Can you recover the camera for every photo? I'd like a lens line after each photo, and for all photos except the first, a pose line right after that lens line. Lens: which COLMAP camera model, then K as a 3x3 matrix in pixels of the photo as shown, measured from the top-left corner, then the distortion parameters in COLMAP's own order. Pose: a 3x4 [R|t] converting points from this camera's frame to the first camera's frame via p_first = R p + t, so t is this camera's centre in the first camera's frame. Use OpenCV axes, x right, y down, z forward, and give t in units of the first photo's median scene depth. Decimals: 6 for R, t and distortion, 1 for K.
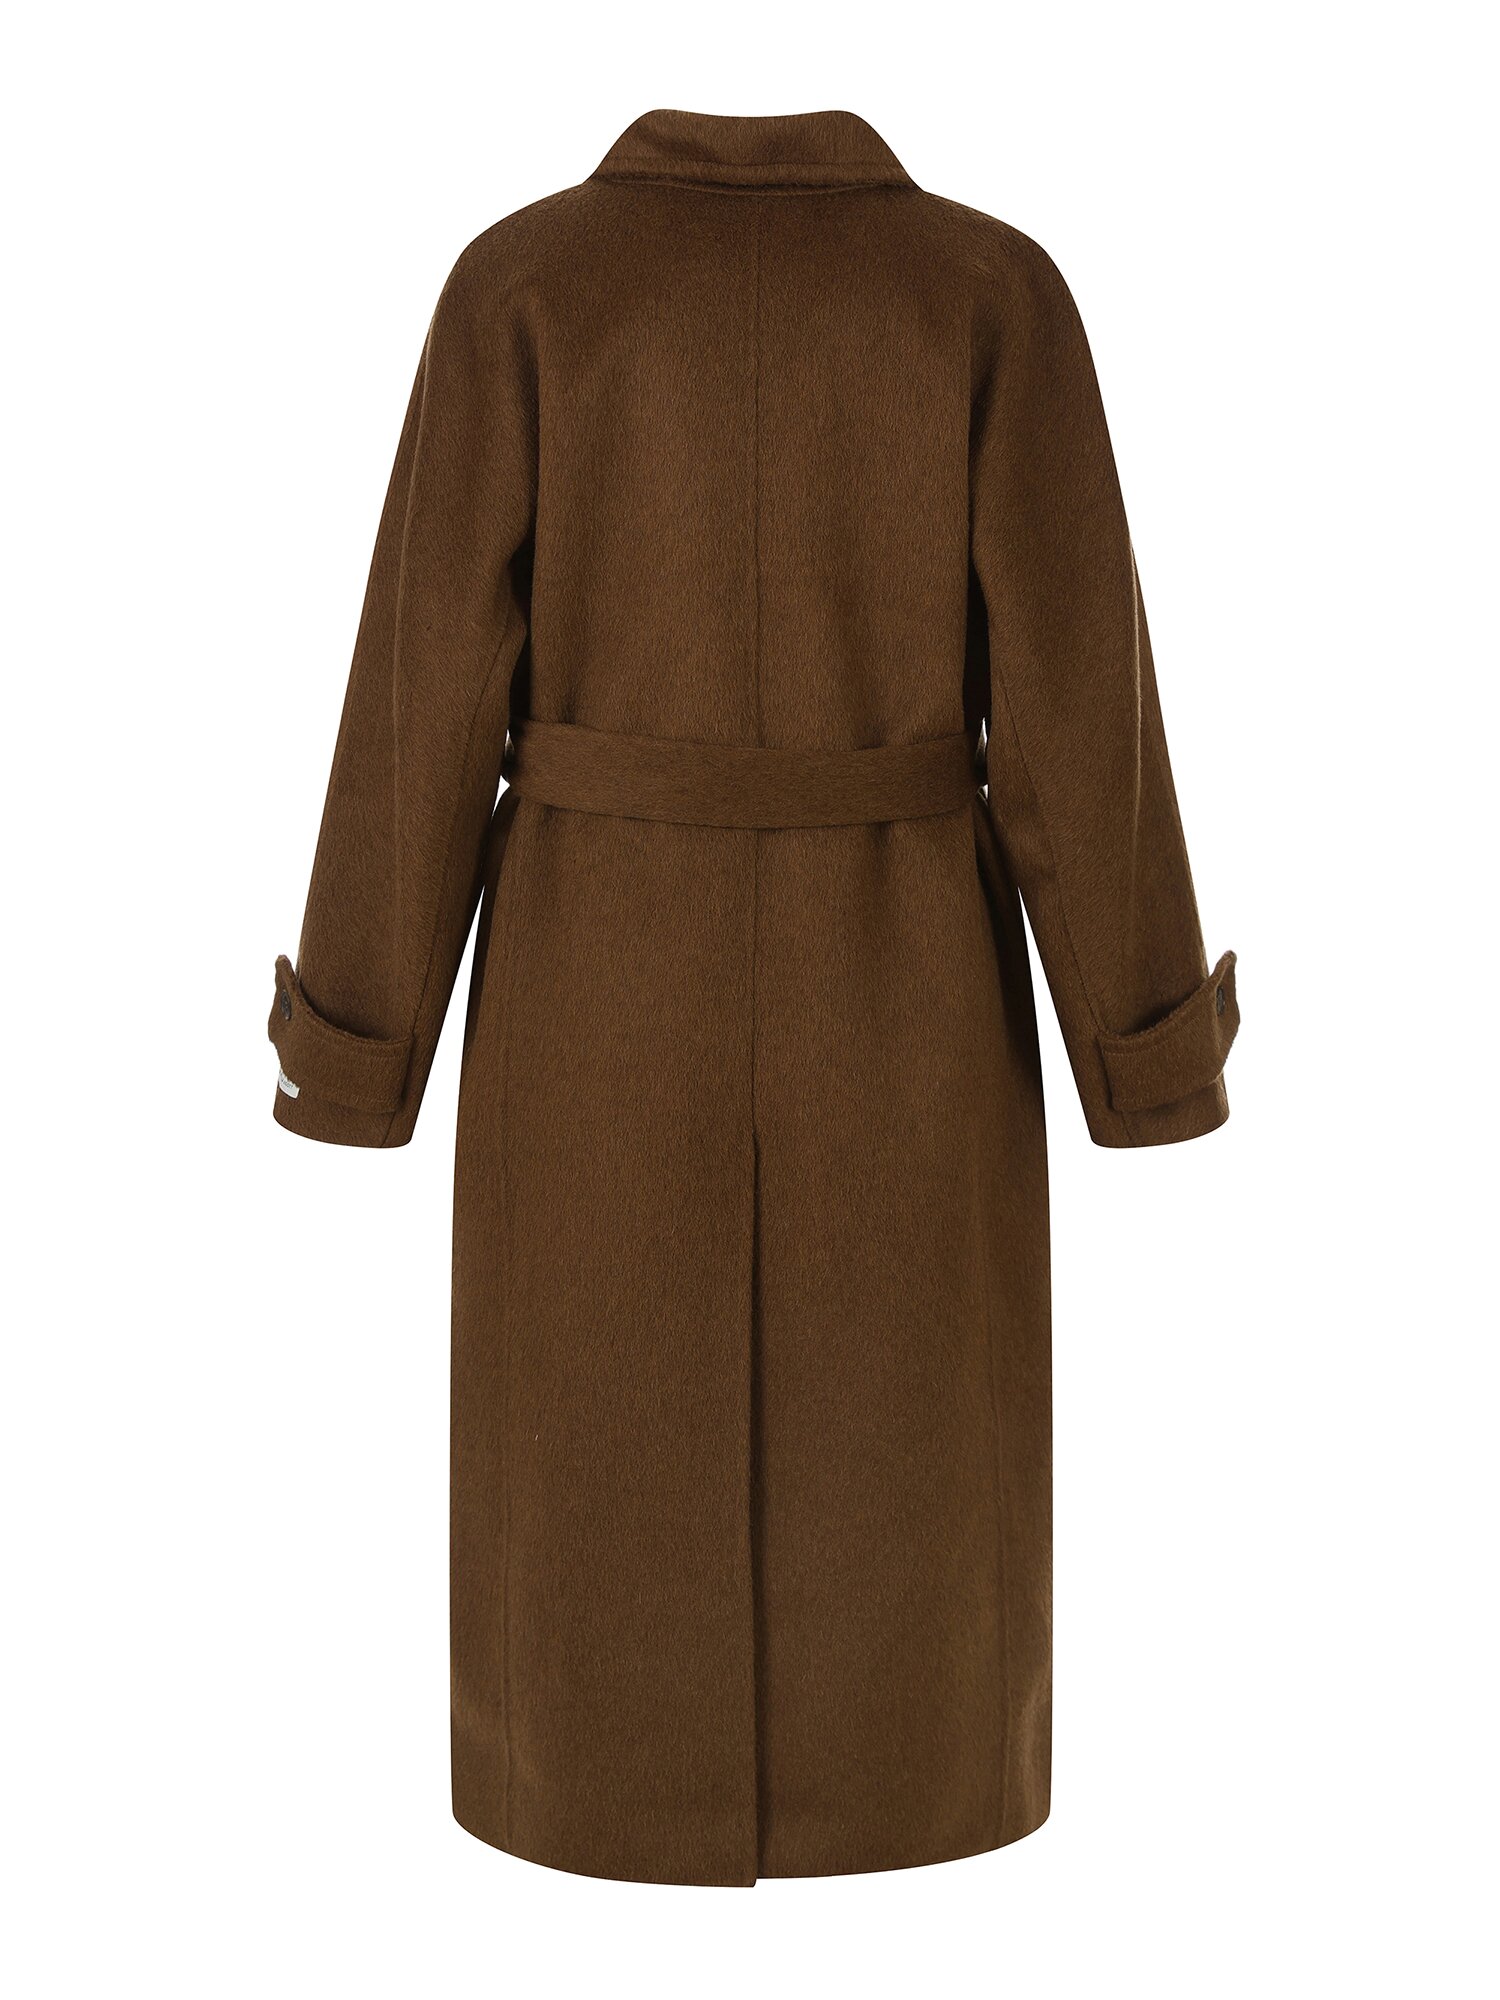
lens RADIAL K [[3910.4, 0, 752.4], [0, 3910.4, 995.8], [0, 0, 1]] dist [-0.092337, 0.000000]
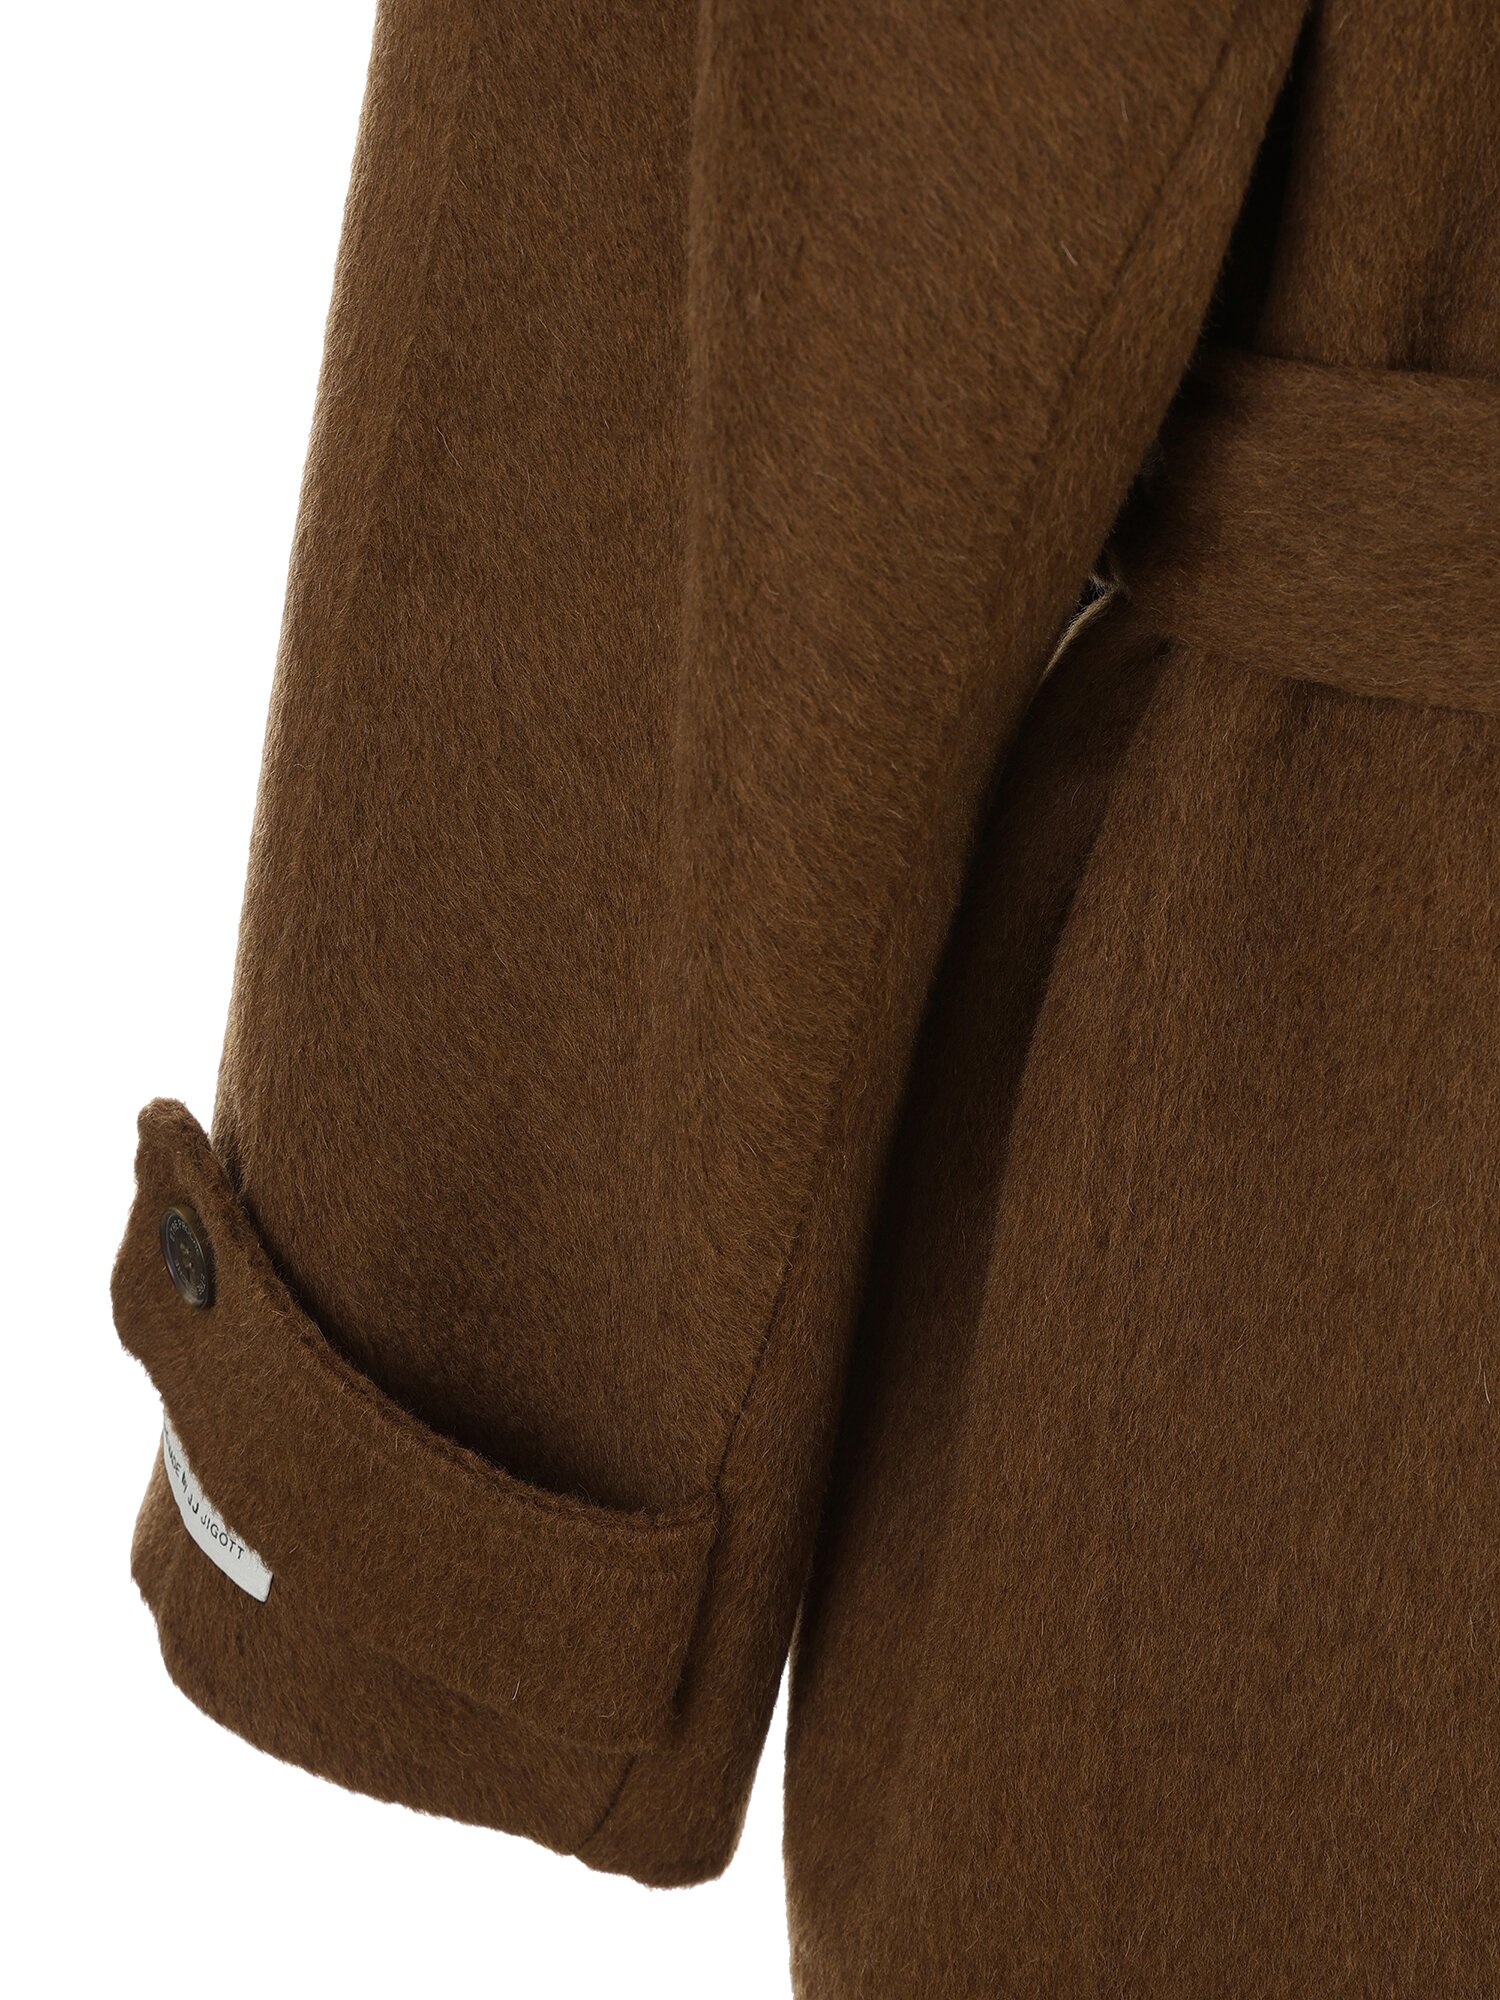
lens RADIAL K [[3910.4, 0, 739.8], [0, 3910.4, 1009.1], [0, 0, 1]] dist [-0.092337, 0.000000]
pose [[0.990096, -0.026949, 0.137780, -0.045844], [0.004427, 0.986908, 0.161221, -0.025250], [-0.140321, -0.159015, 0.977254, 0.273220]]
